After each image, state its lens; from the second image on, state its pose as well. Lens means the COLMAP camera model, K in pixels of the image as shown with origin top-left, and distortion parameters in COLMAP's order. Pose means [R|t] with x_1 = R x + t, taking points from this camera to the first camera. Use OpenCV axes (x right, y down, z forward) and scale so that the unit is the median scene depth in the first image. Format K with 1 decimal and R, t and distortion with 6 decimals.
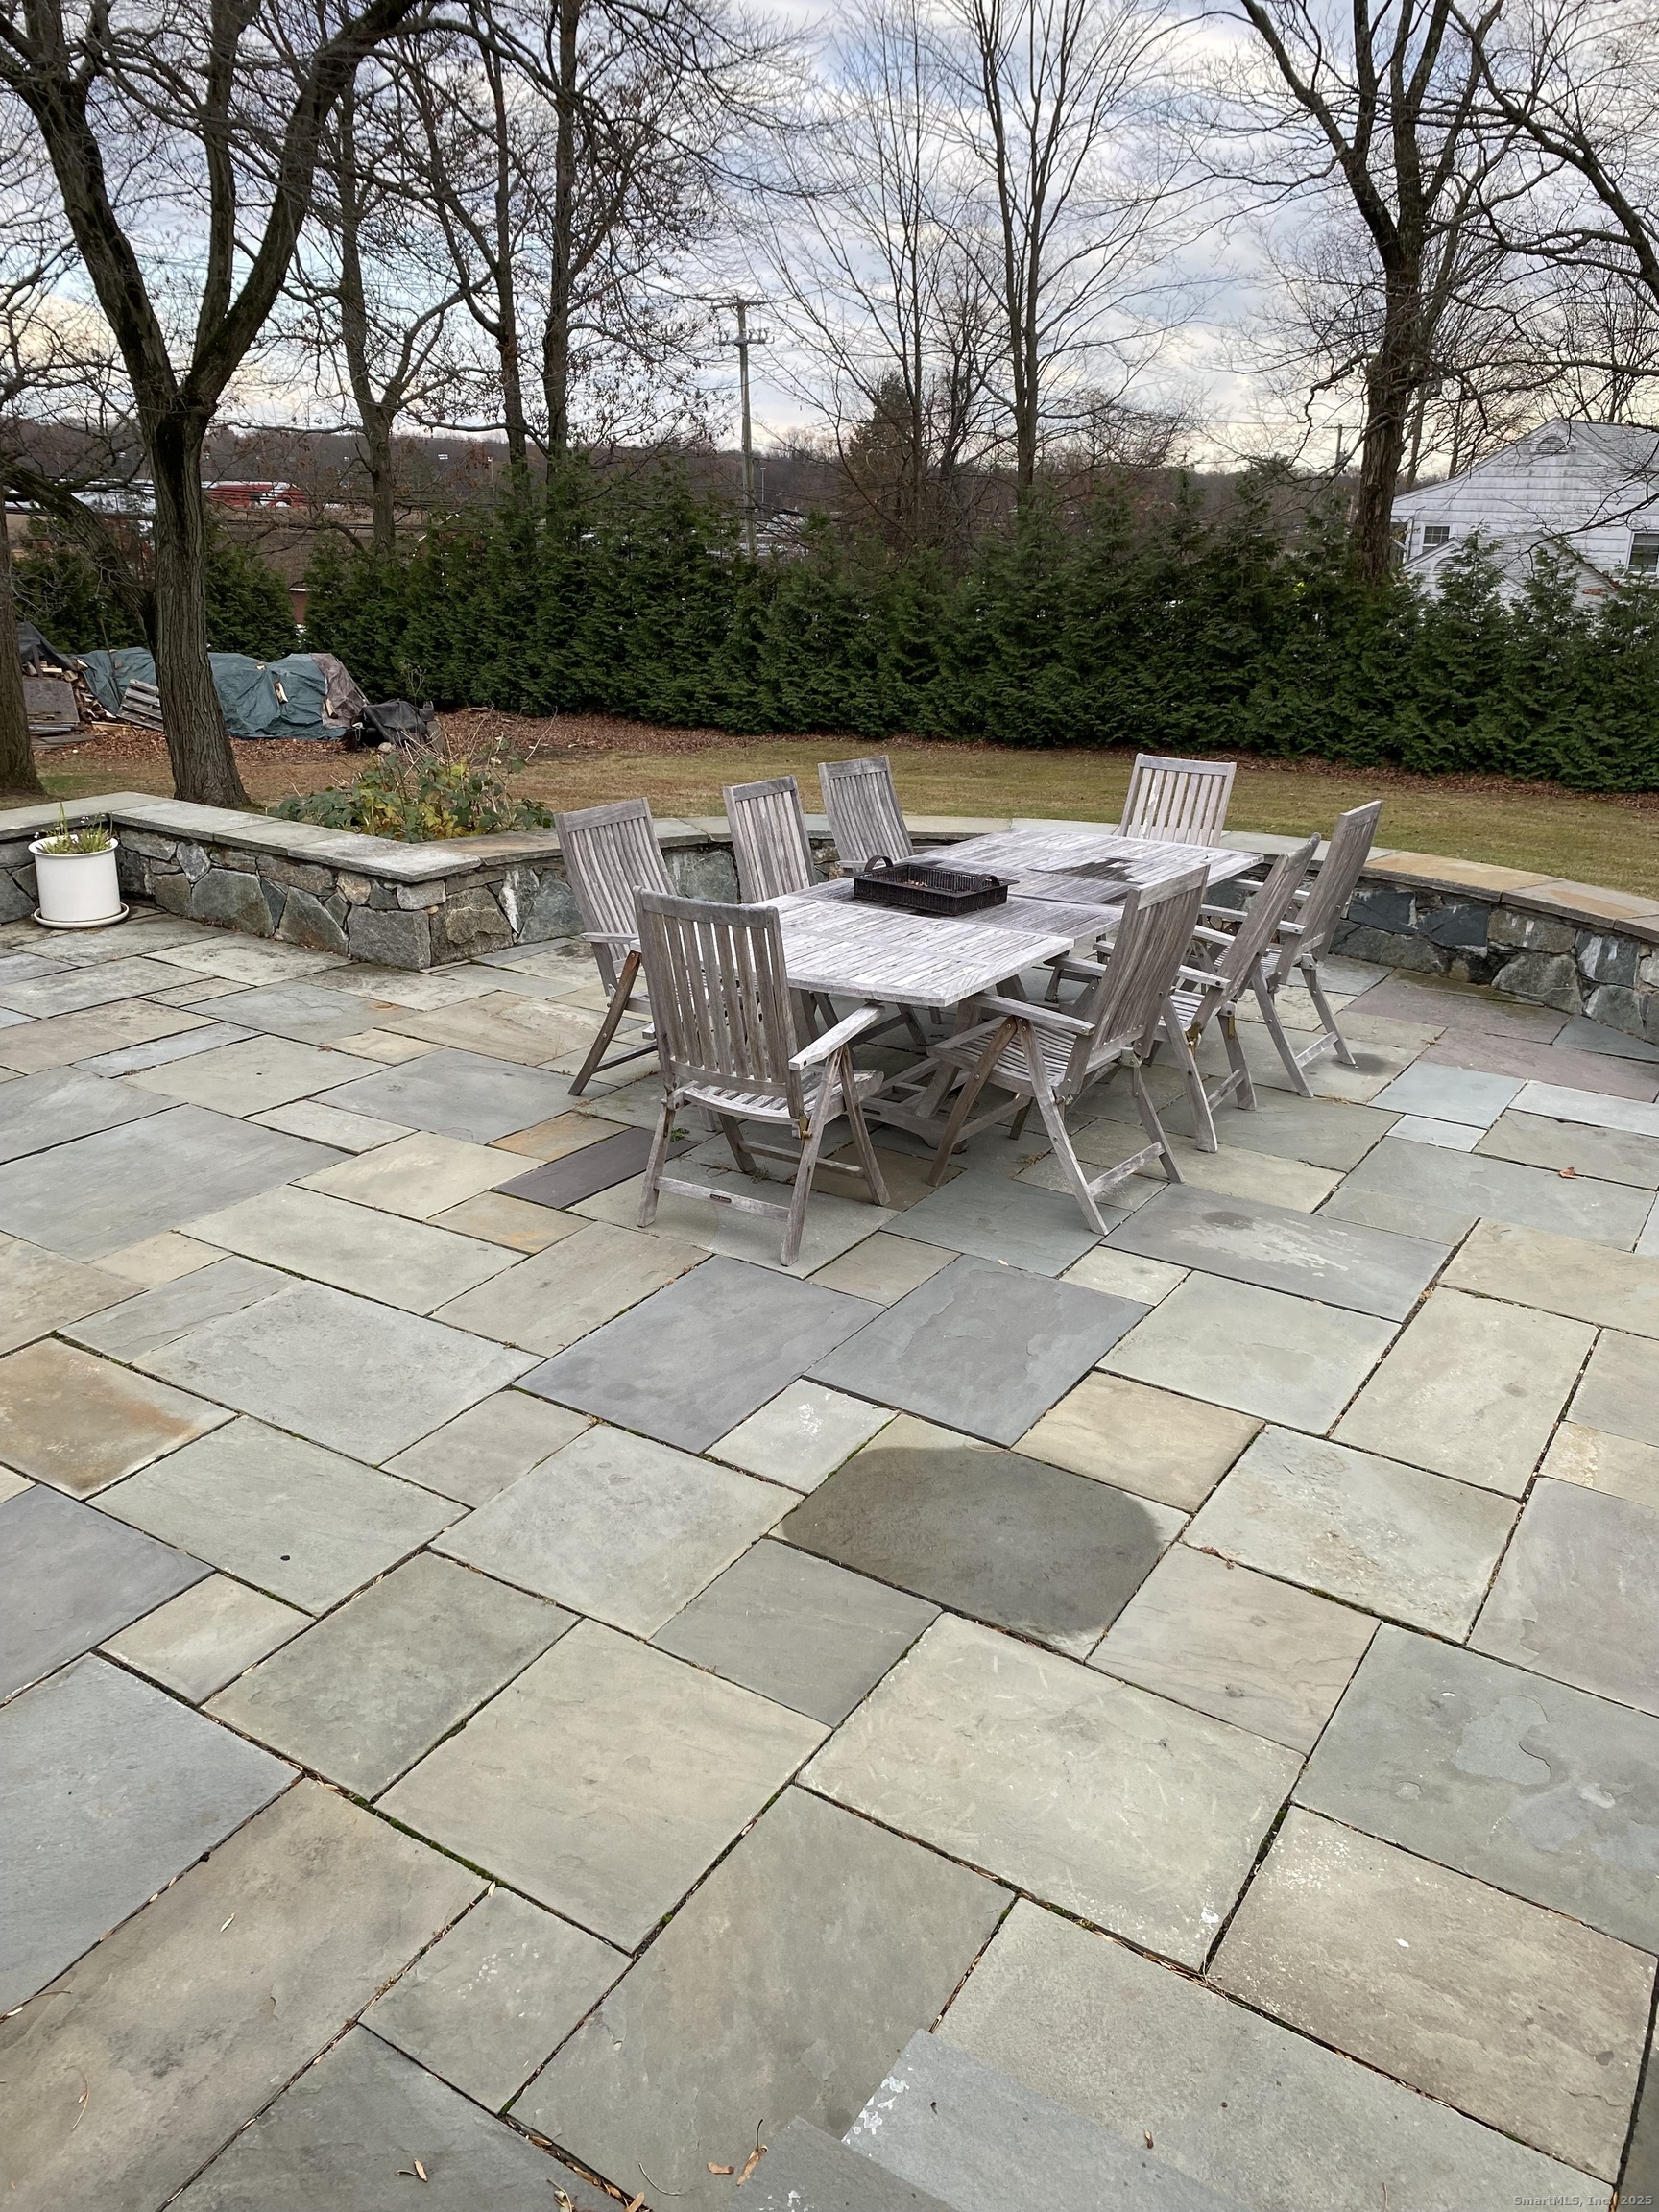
lens RADIAL K [[1688.5, 0, 828.6], [0, 1688.5, 1097.4], [0, 0, 1]] dist [0.027831, 0.000203]
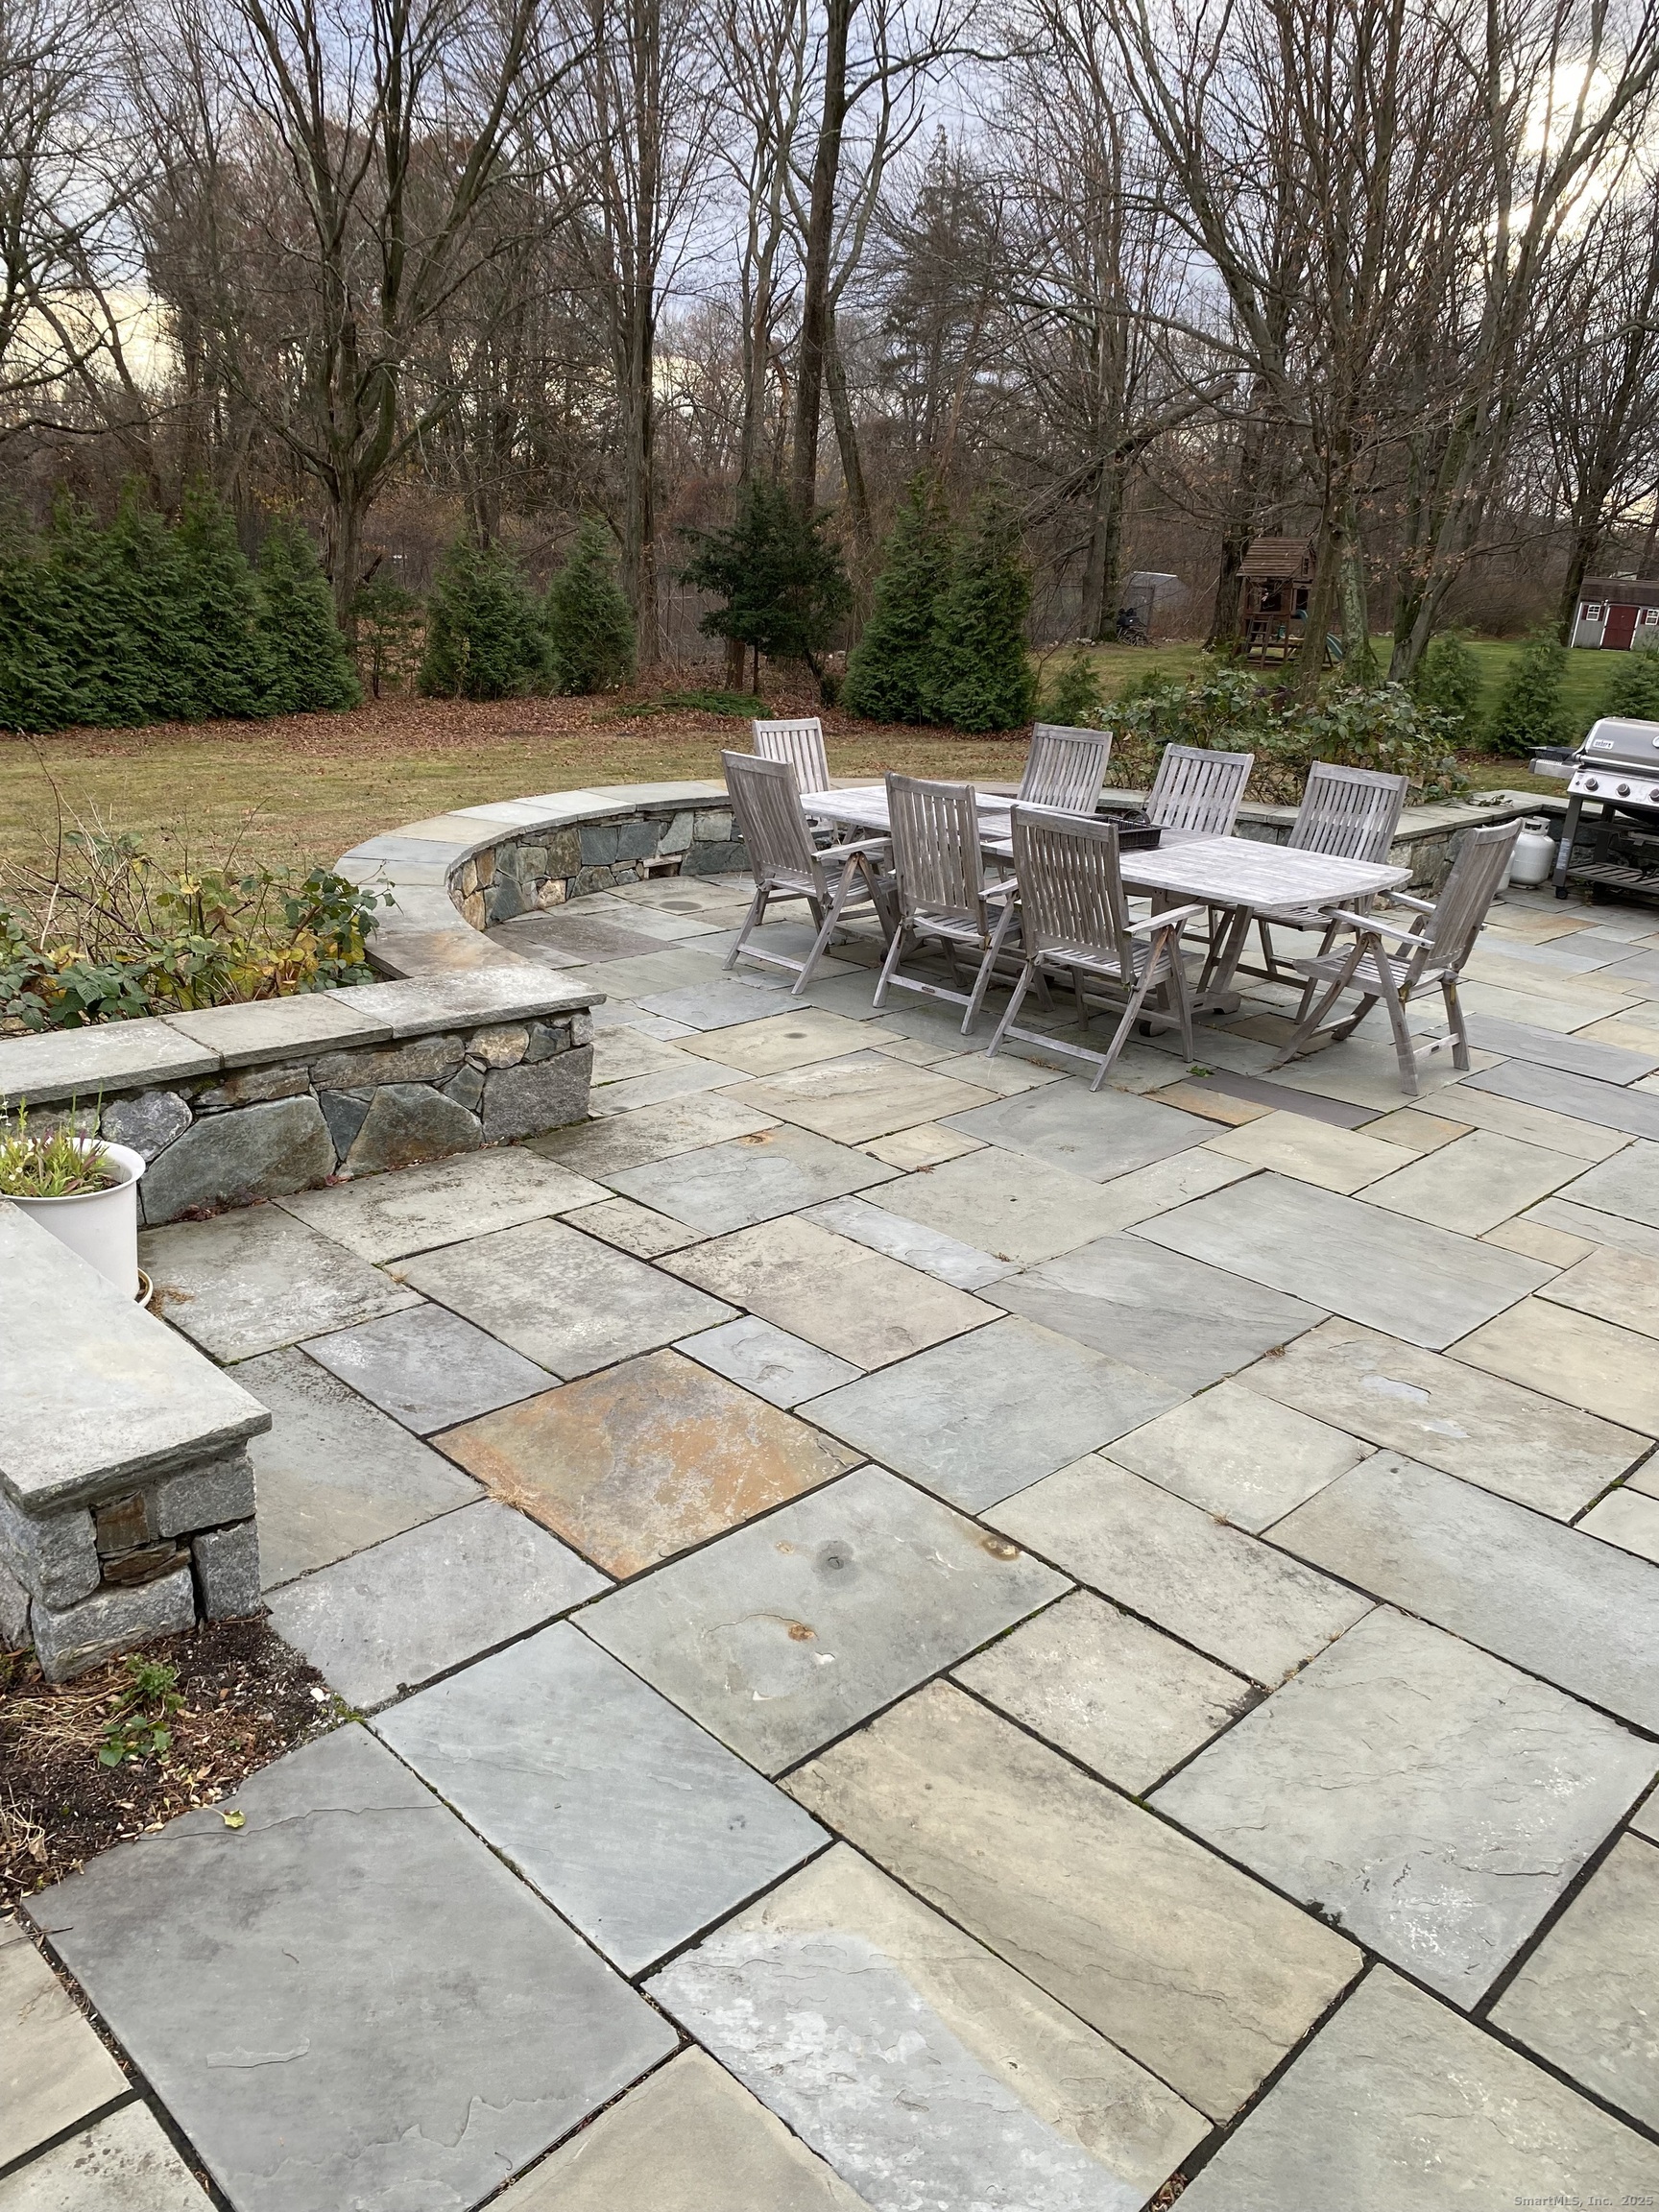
lens RADIAL K [[1688.5, 0, 827.8], [0, 1688.5, 1113.4], [0, 0, 1]] dist [0.027831, 0.000203]
pose [[0.203059, -0.335149, 0.920023, -1.004386], [0.273383, 0.921638, 0.275399, -0.280853], [-0.940228, 0.195596, 0.278771, 0.755986]]
